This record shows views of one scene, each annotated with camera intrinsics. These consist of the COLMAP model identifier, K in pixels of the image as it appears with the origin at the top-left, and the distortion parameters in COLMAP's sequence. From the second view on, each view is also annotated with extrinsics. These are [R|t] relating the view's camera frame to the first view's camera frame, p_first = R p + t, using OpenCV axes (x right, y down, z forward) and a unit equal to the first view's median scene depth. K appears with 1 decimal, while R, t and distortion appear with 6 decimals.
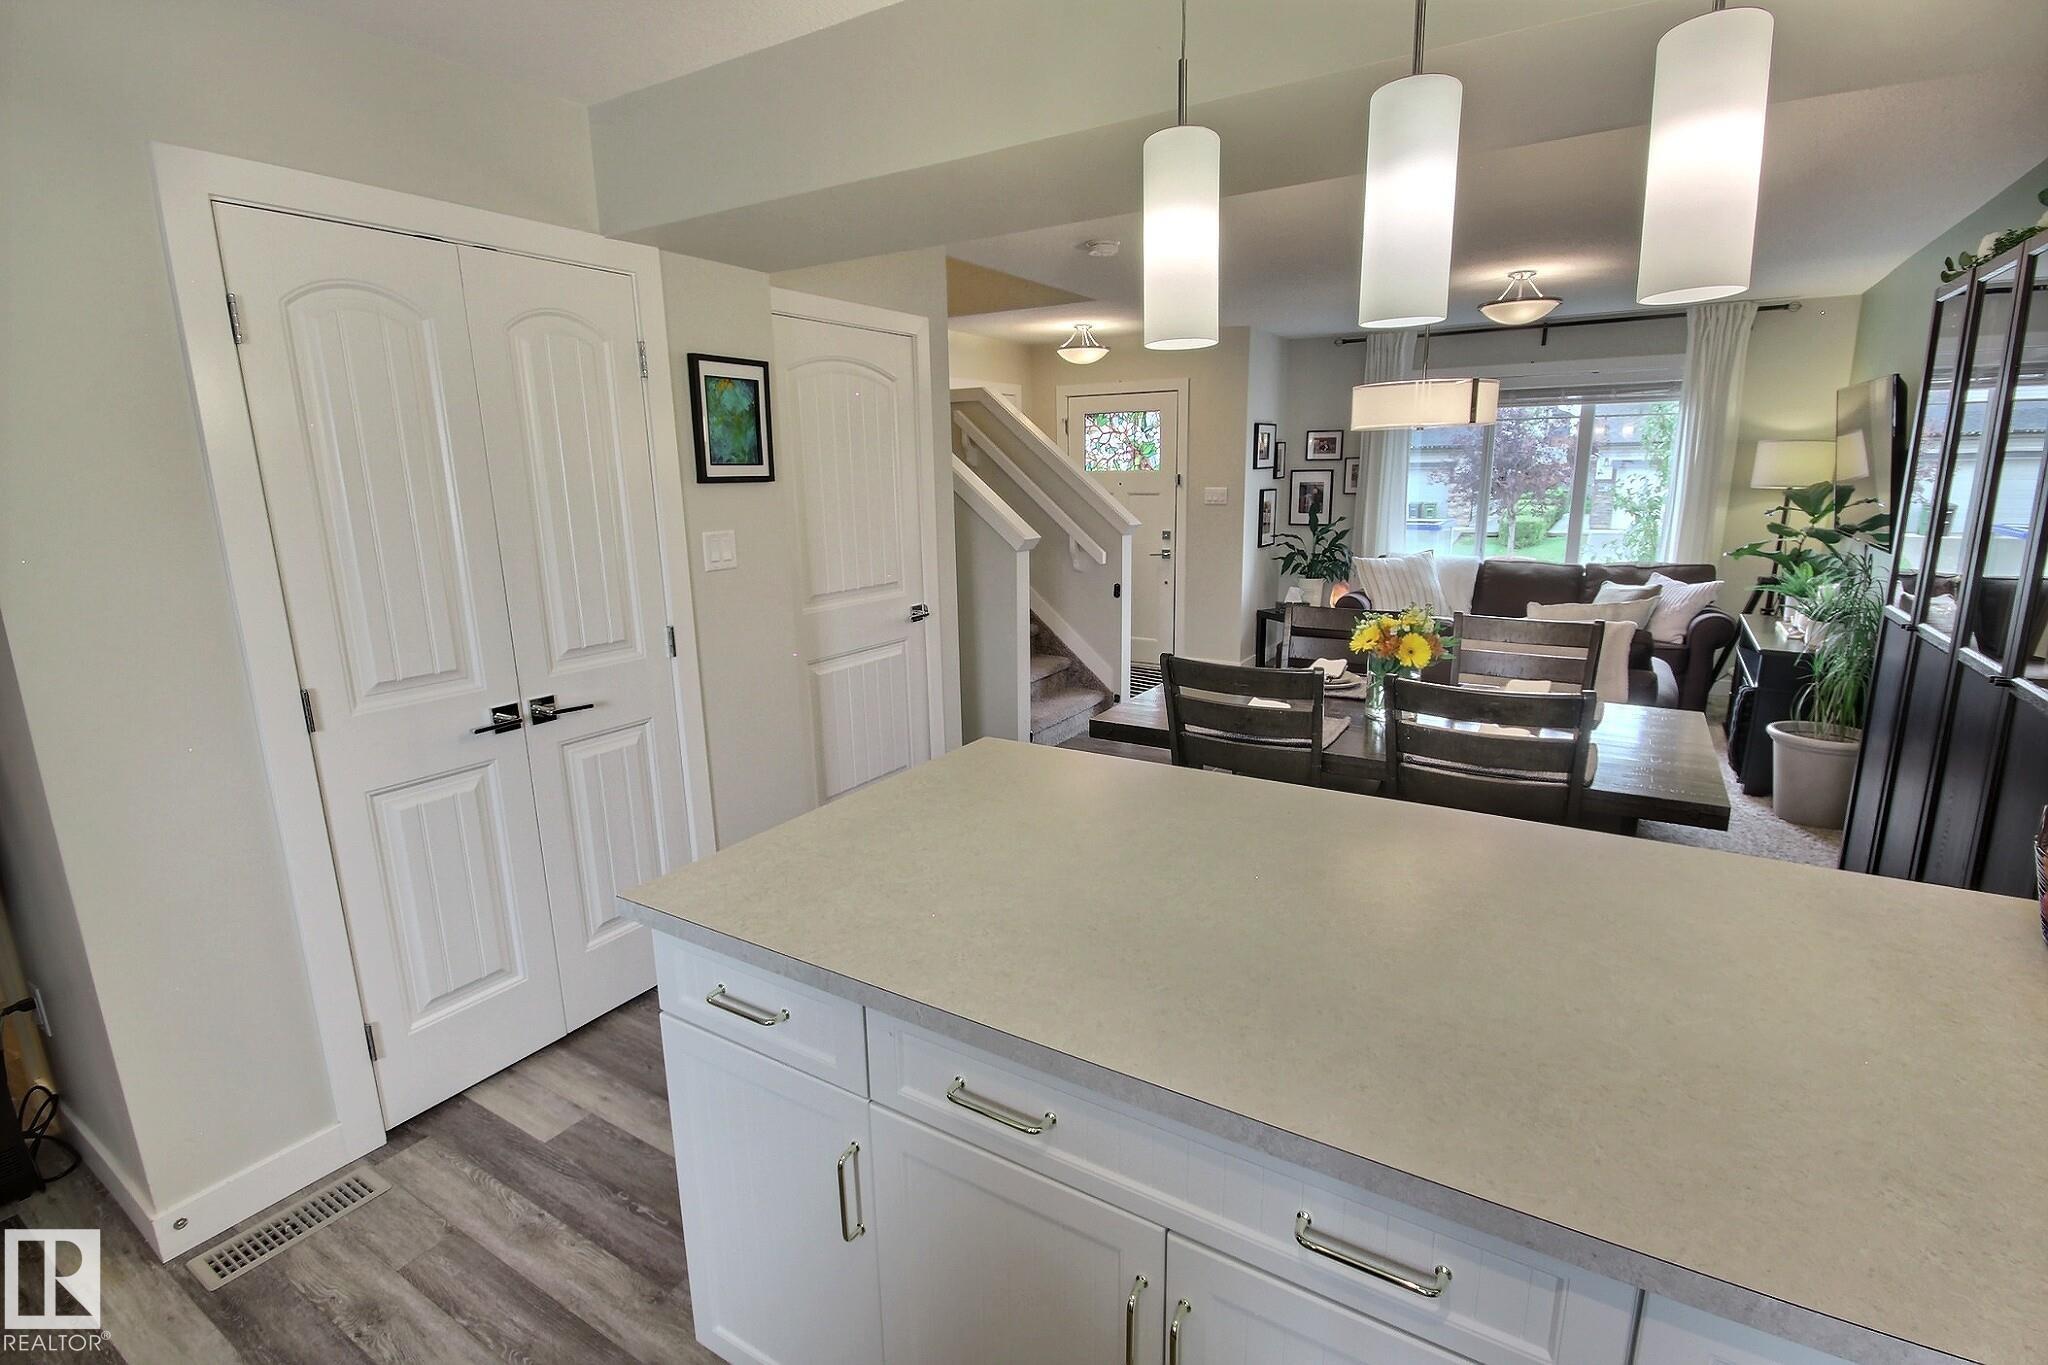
lens RADIAL K [[954.1, 0, 1026.8], [0, 954.1, 680.5], [0, 0, 1]] dist [-0.004870, -0.003562]
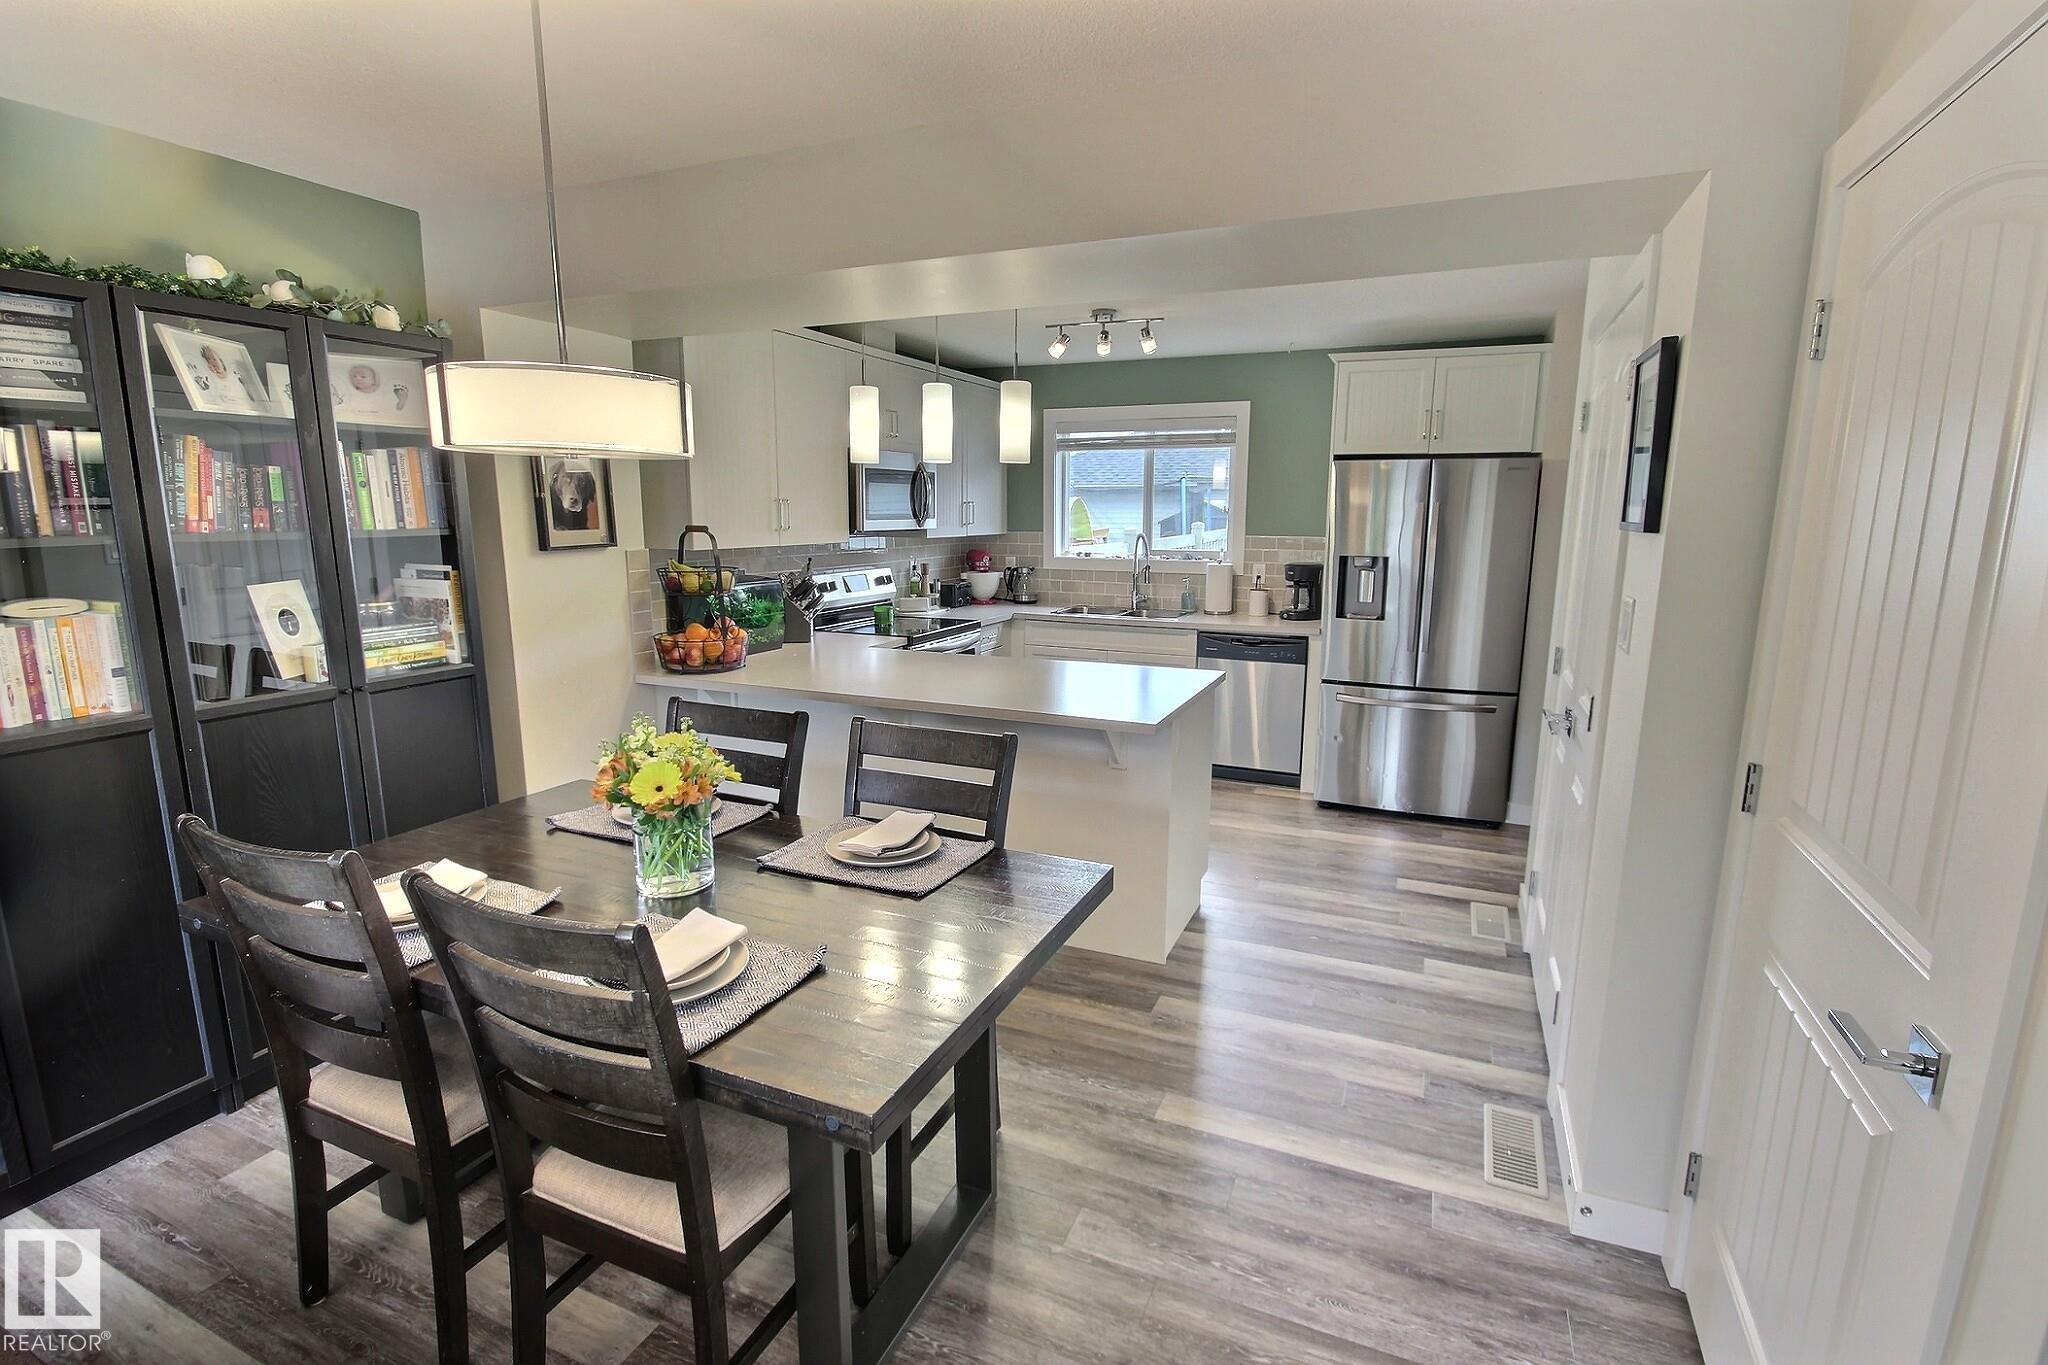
lens RADIAL K [[954.1, 0, 1027.5], [0, 954.1, 677.7], [0, 0, 1]] dist [-0.004870, -0.003562]
pose [[-0.990563, 0.038268, -0.131611, 0.344852], [-0.015065, 0.924016, 0.382057, -0.574828], [0.136231, 0.380434, -0.914719, 2.529428]]
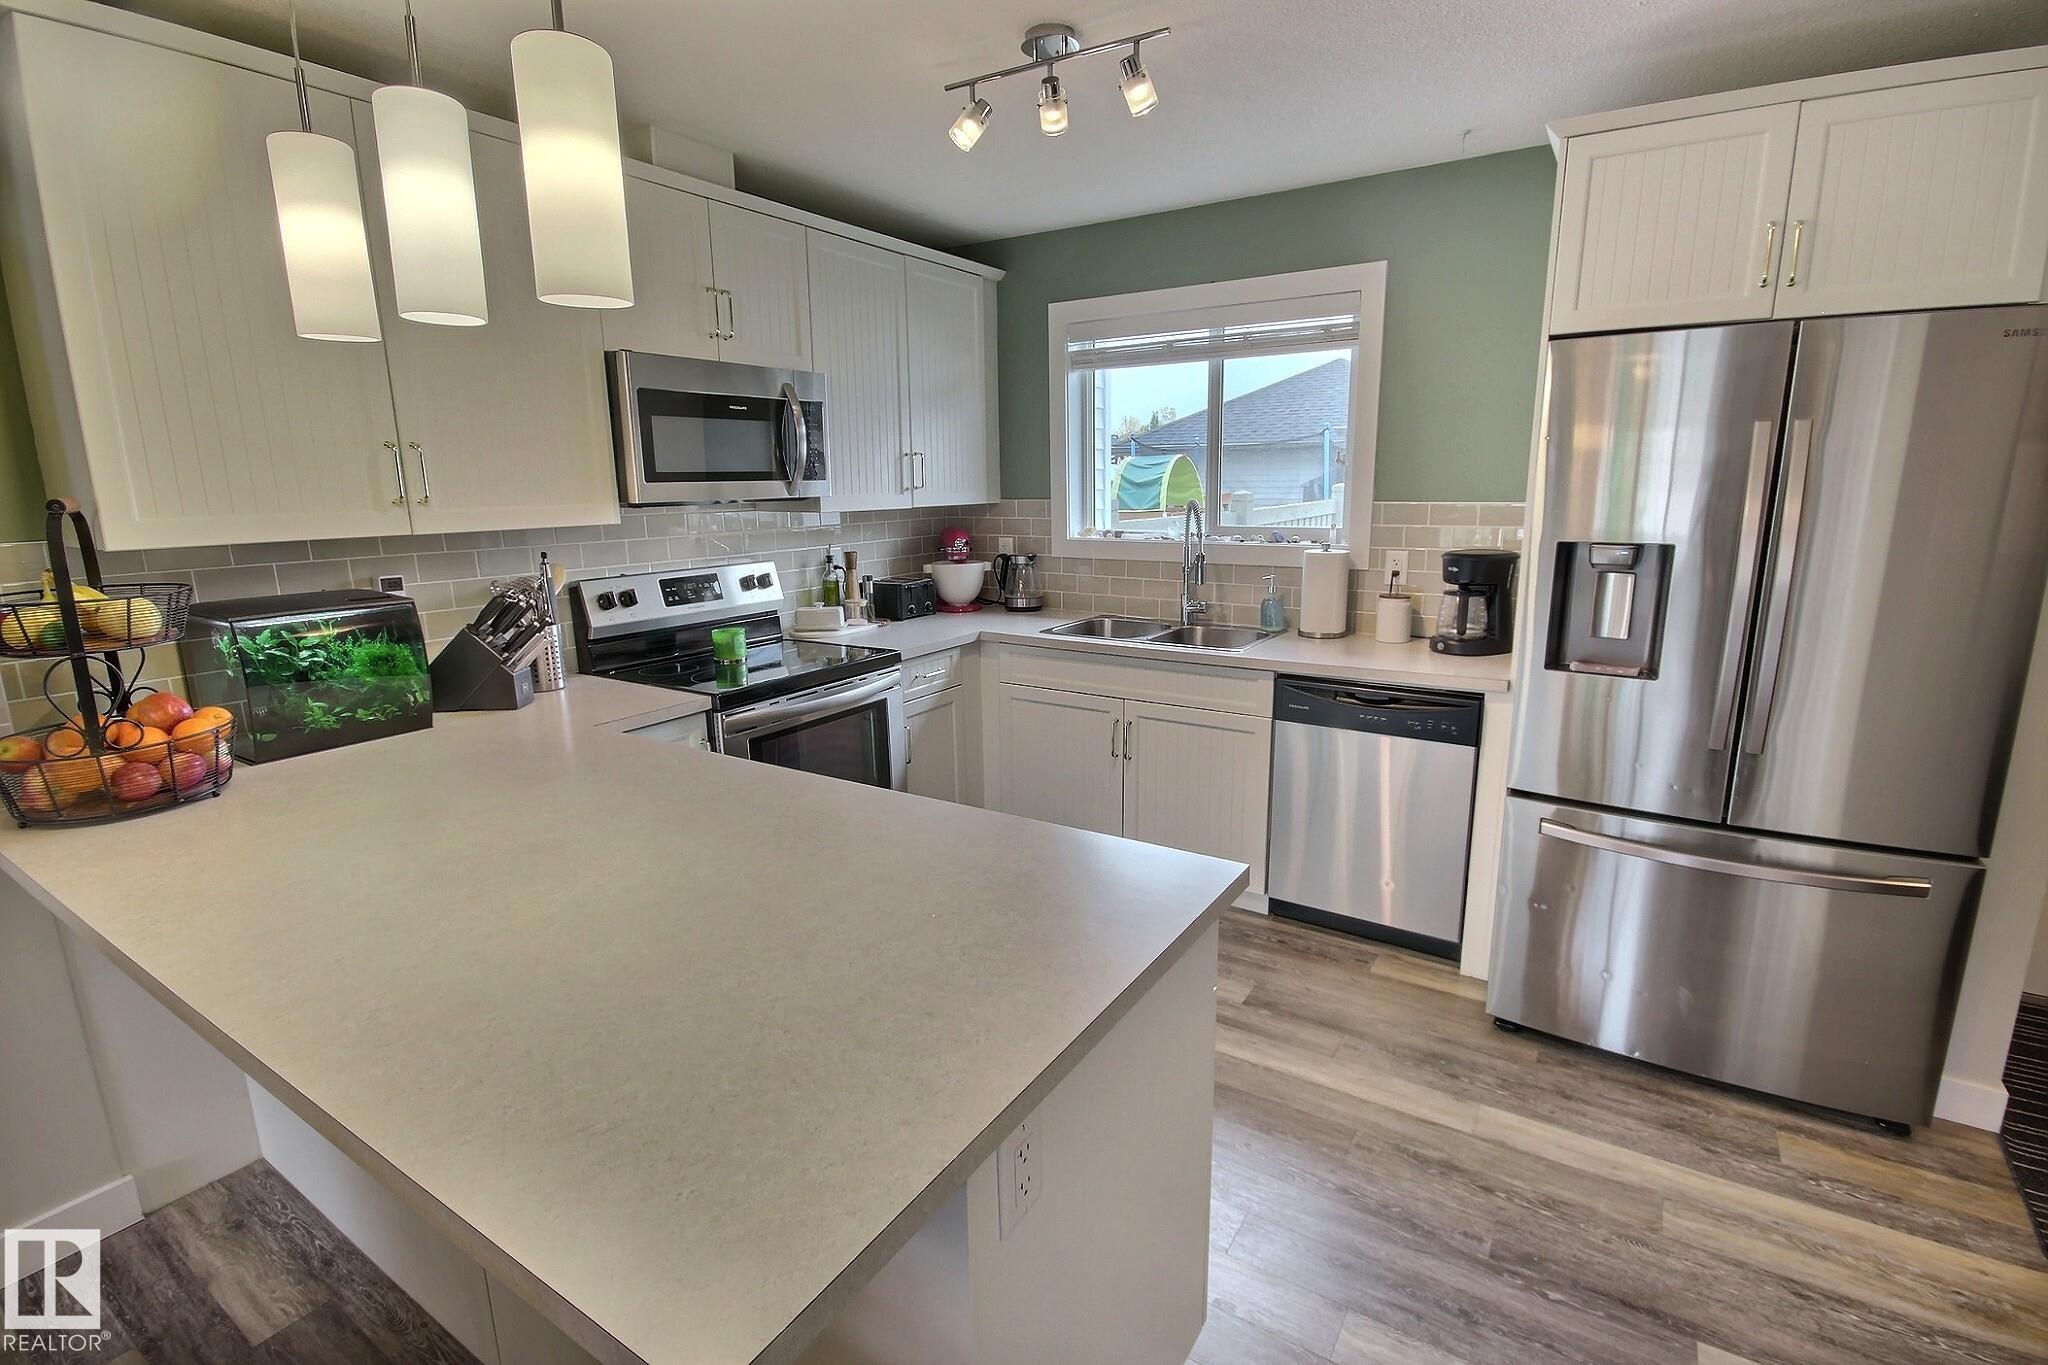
lens RADIAL K [[954.1, 0, 1032.8], [0, 954.1, 681.9], [0, 0, 1]] dist [-0.004870, -0.003562]
pose [[-0.999381, 0.026190, 0.023468, -0.175747], [0.033571, 0.909262, 0.414868, -0.284036], [-0.010473, 0.415399, -0.909579, 1.390685]]
